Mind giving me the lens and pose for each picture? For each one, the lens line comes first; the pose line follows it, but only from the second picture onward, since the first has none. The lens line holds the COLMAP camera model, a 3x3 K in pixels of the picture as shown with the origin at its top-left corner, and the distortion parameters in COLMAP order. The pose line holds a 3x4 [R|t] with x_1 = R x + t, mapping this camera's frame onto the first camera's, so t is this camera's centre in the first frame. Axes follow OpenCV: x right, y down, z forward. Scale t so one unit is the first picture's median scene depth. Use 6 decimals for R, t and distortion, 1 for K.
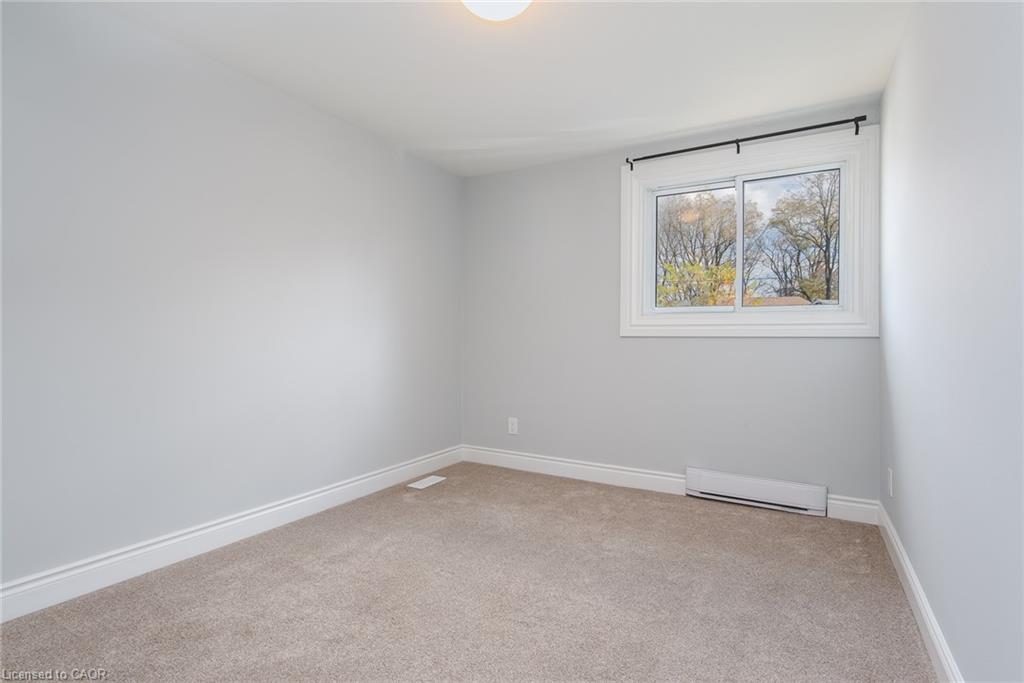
lens RADIAL K [[517.4, 0, 512.0], [0, 517.4, 341.5], [0, 0, 1]] dist [-0.002949, -0.000528]
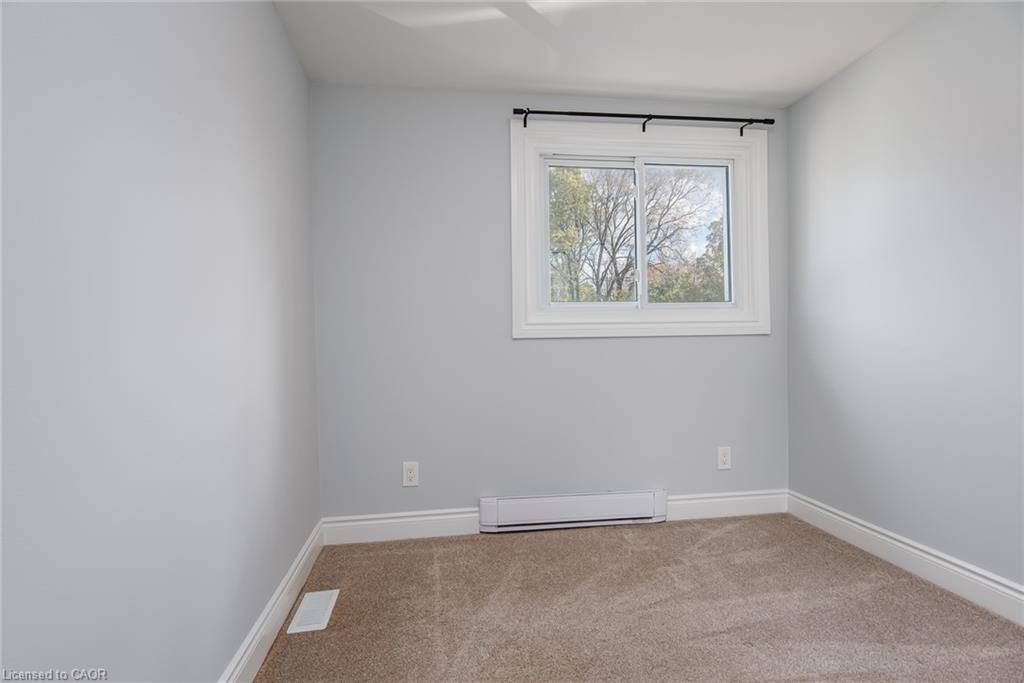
lens RADIAL K [[644.2, 0, 534.3], [0, 644.2, 343.8], [0, 0, 1]] dist [0.149377, -0.000258]
pose [[0.761234, -0.022584, 0.648083, -0.418924], [0.026922, 0.999632, 0.003213, -0.004302], [-0.647918, 0.015002, 0.761563, 0.242241]]
